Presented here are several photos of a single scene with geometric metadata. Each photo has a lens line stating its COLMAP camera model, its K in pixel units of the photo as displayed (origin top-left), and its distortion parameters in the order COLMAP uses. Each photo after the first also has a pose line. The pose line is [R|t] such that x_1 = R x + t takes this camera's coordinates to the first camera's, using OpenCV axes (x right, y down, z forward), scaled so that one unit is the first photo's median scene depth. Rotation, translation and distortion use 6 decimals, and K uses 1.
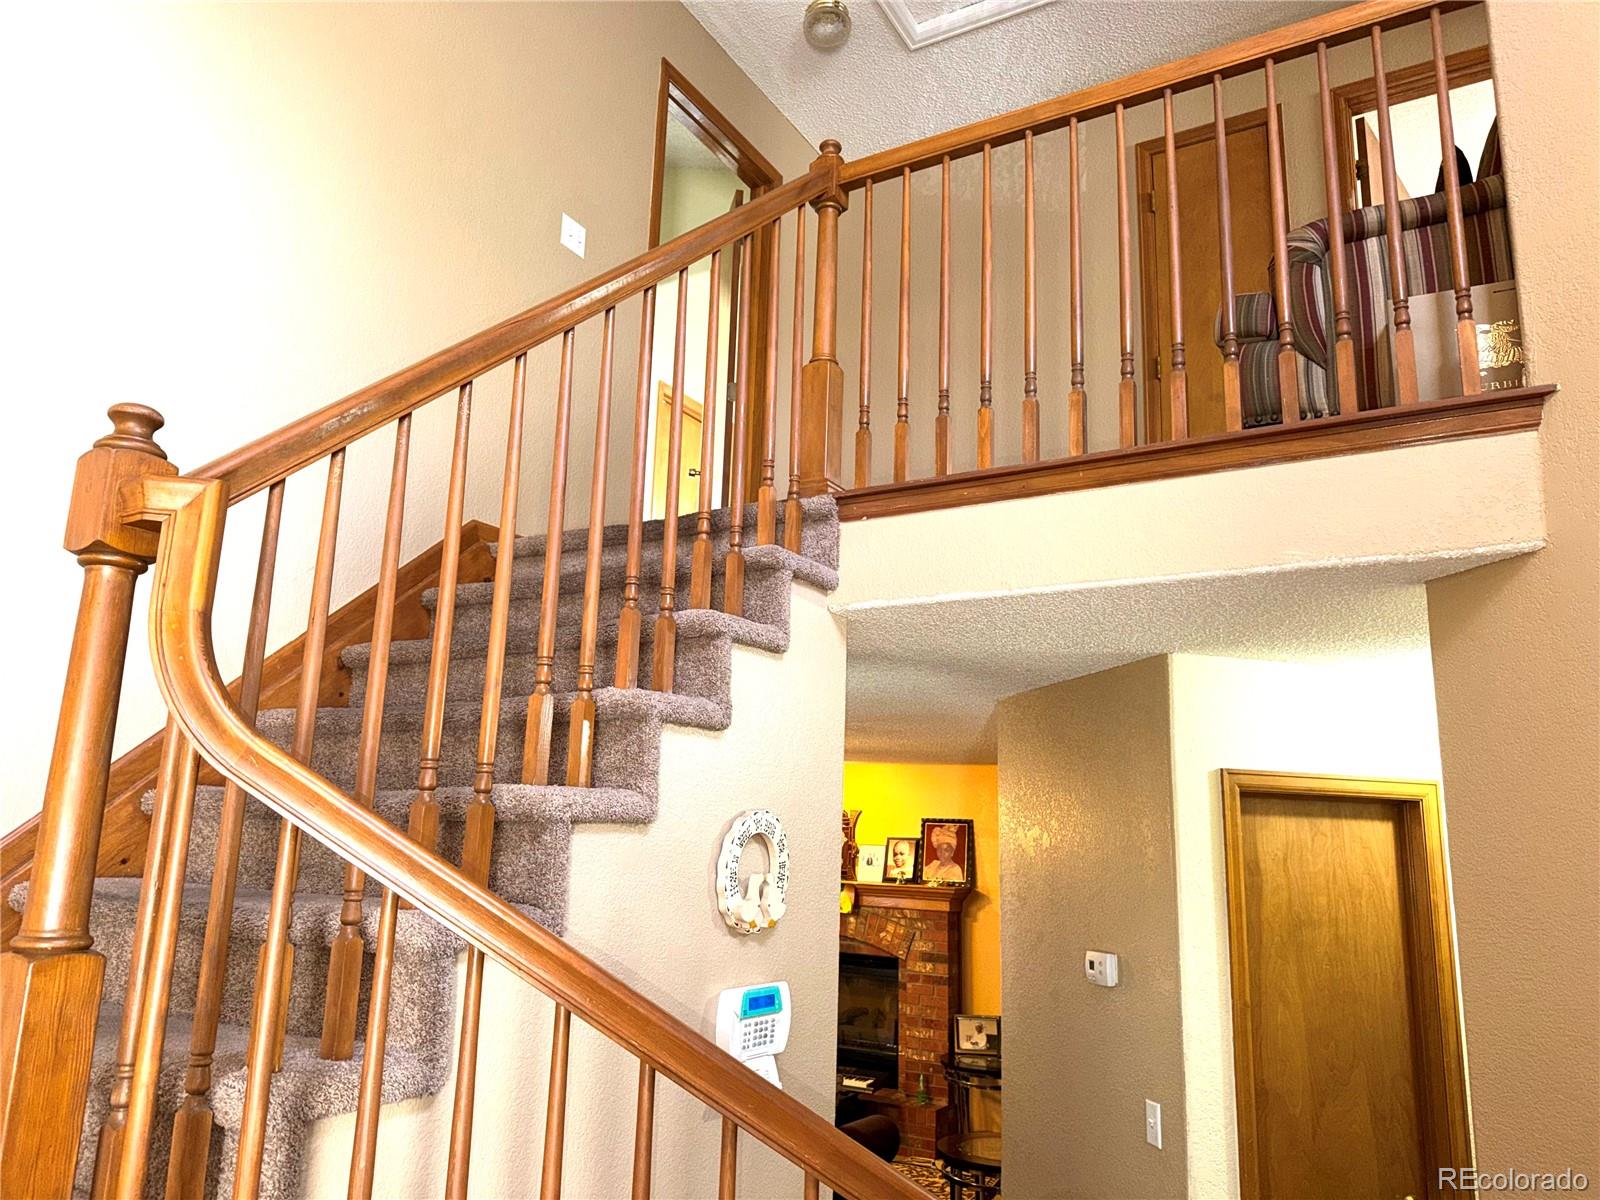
lens RADIAL K [[1116.7, 0, 800.7], [0, 1116.7, 600.2], [0, 0, 1]] dist [0.078832, -0.093065]
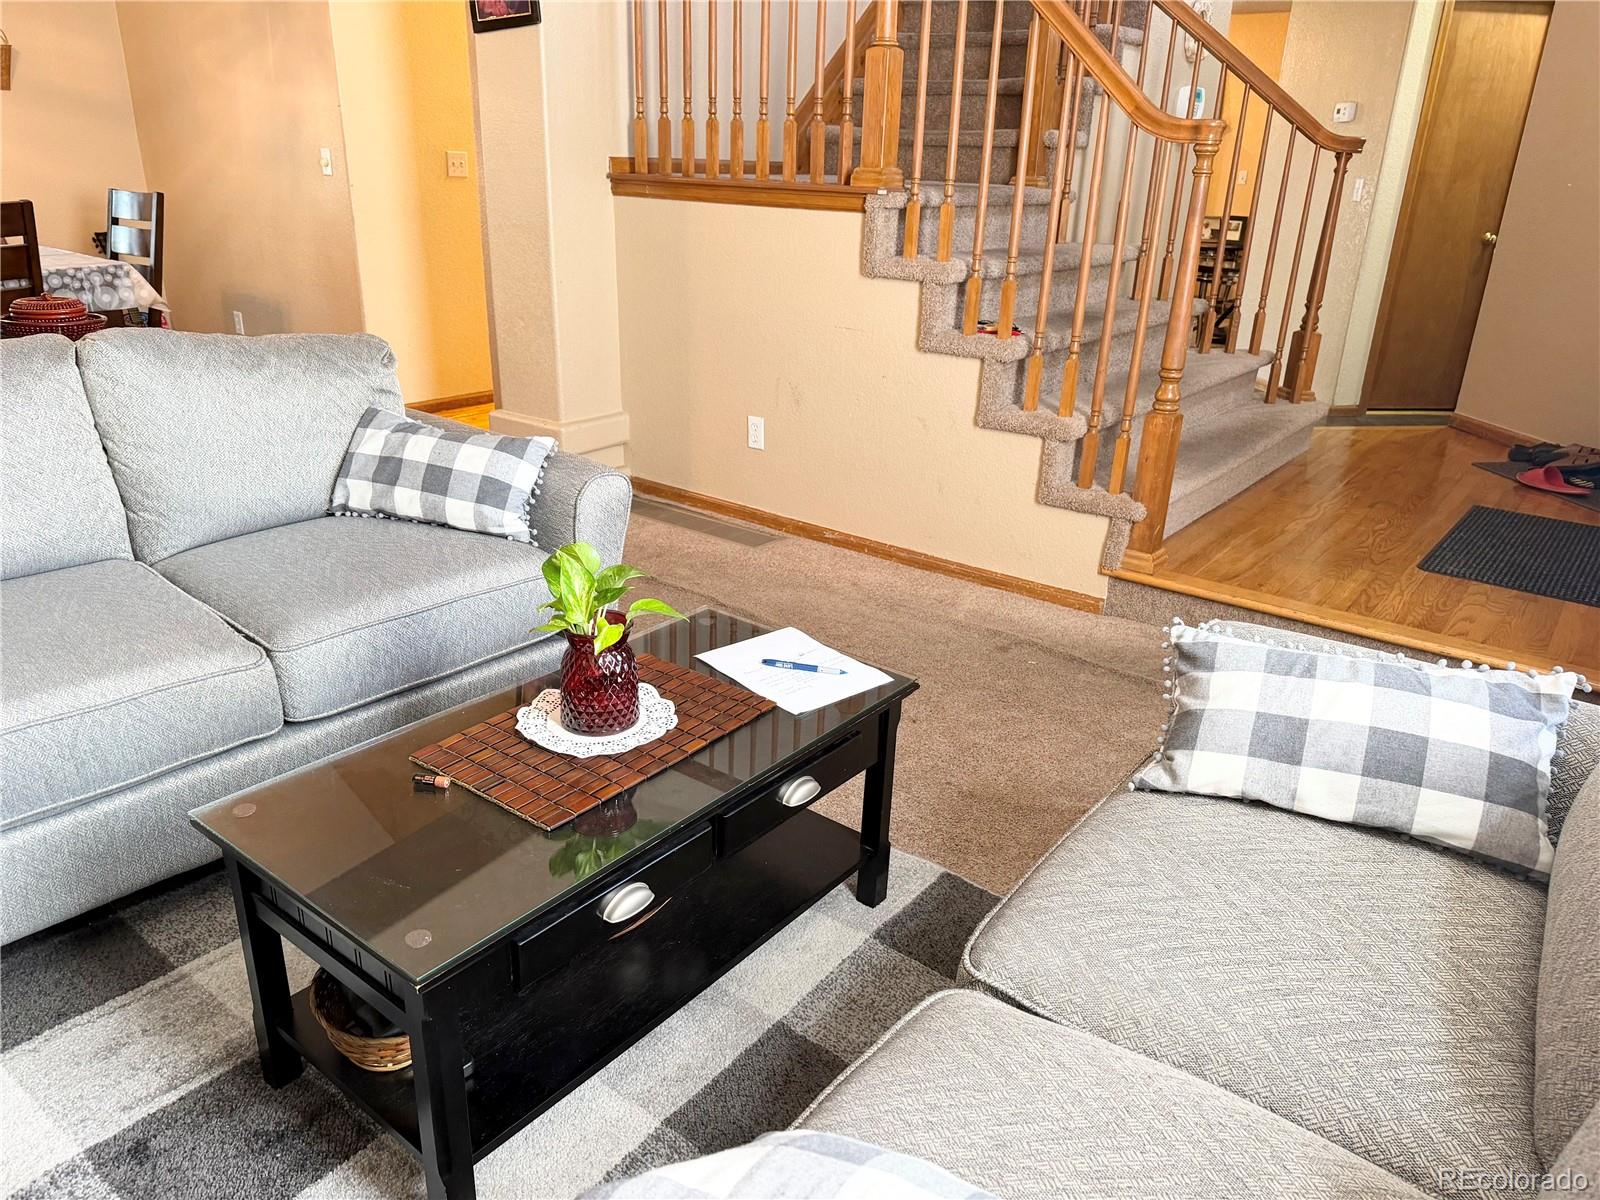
lens RADIAL K [[1116.7, 0, 795.4], [0, 1116.7, 605.6], [0, 0, 1]] dist [0.078832, -0.093065]
pose [[0.992582, 0.041655, -0.114216, -0.374891], [0.029334, 0.829659, 0.557499, -0.048750], [0.117983, -0.556714, 0.822283, -1.052390]]
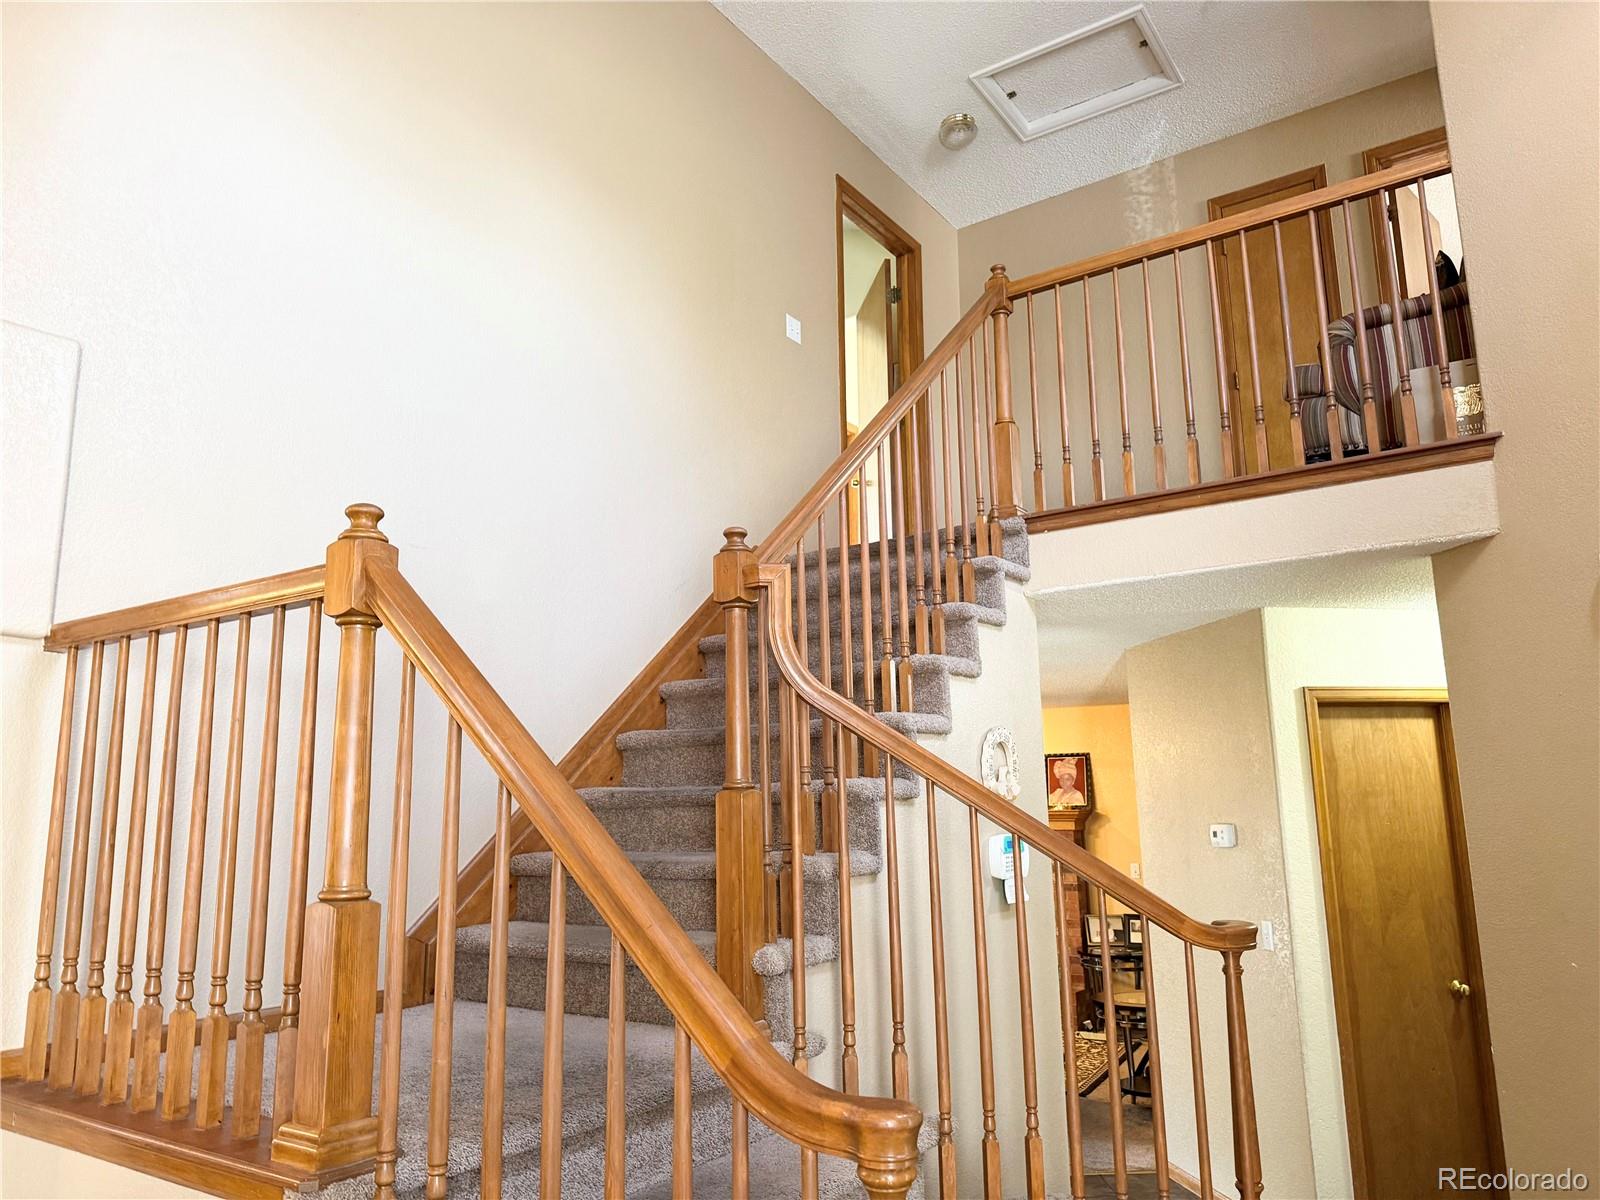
lens RADIAL K [[1116.7, 0, 803.9], [0, 1116.7, 605.0], [0, 0, 1]] dist [0.078832, -0.093065]
pose [[0.996276, -0.064964, -0.056693, -0.162360], [0.066883, 0.997227, 0.032643, -0.040542], [0.054415, -0.036314, 0.997858, -0.440037]]
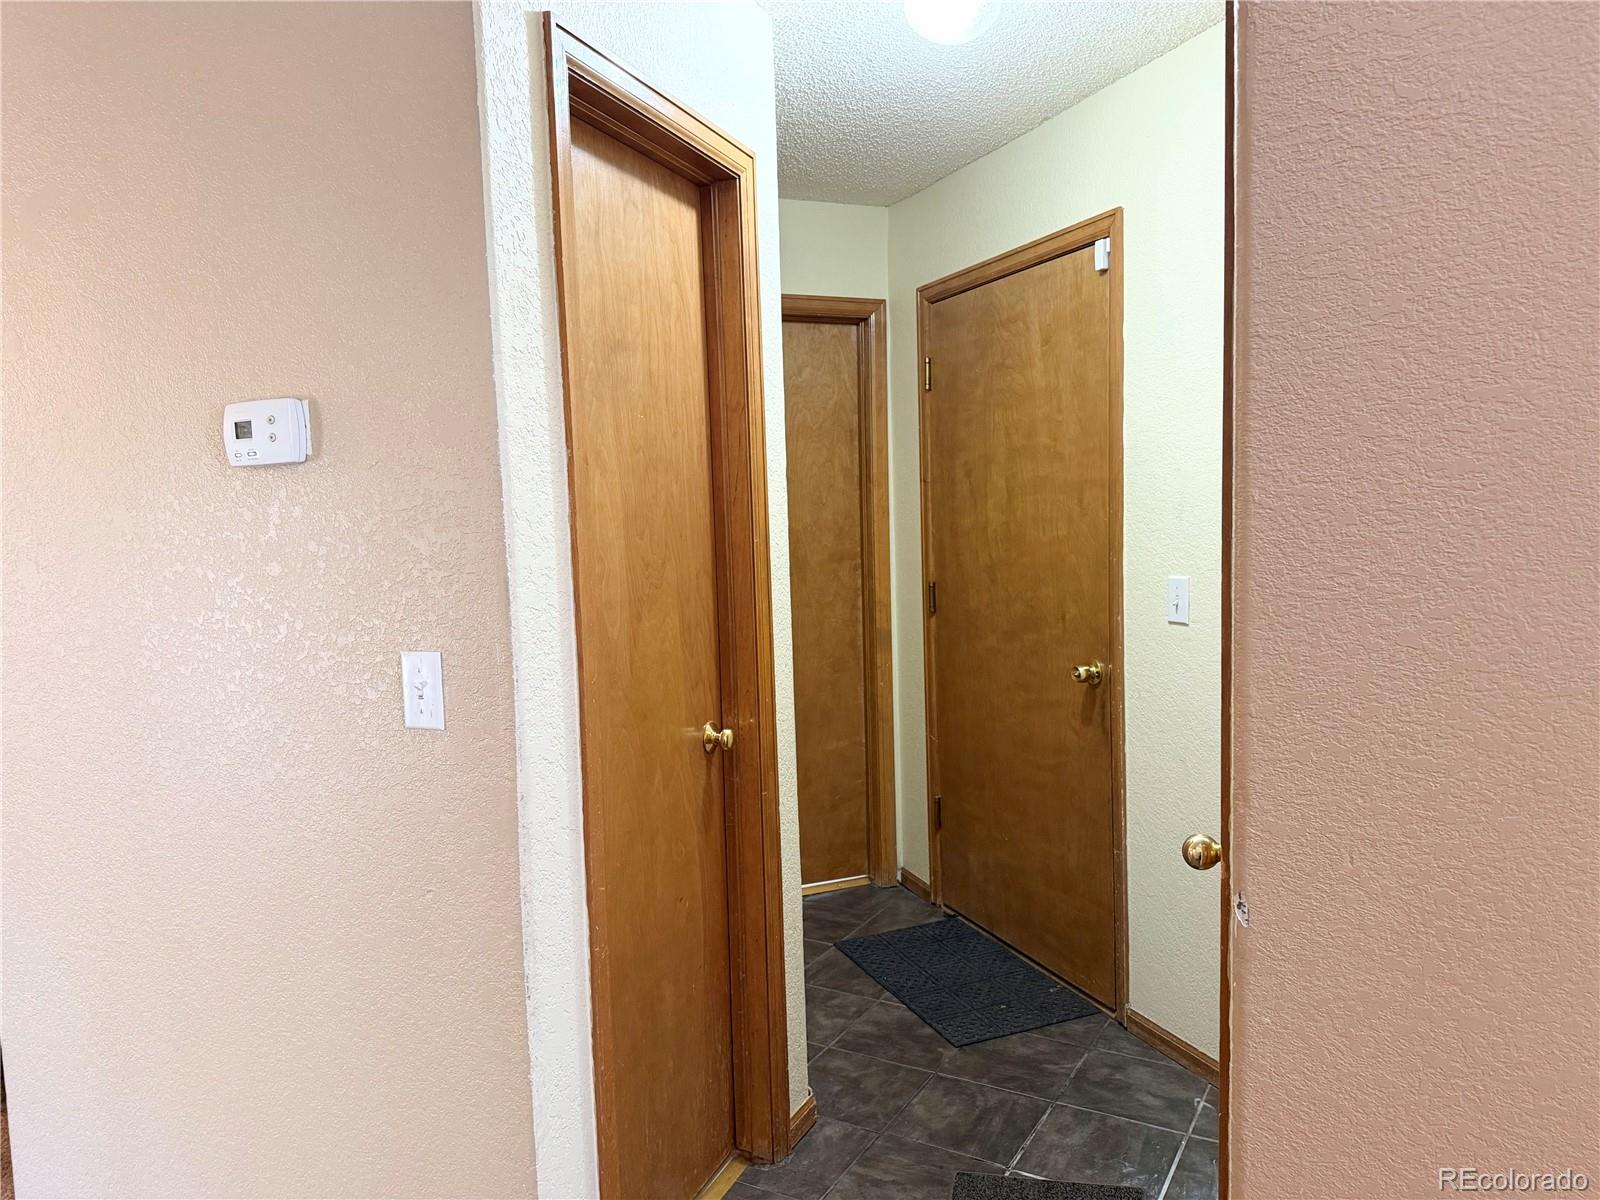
lens RADIAL K [[1116.7, 0, 816.0], [0, 1116.7, 631.3], [0, 0, 1]] dist [0.078832, -0.093065]
pose [[0.588129, -0.138335, 0.796849, 0.004642], [-0.124447, 0.958050, 0.258171, 0.273980], [-0.799135, -0.251003, 0.546242, 0.568310]]
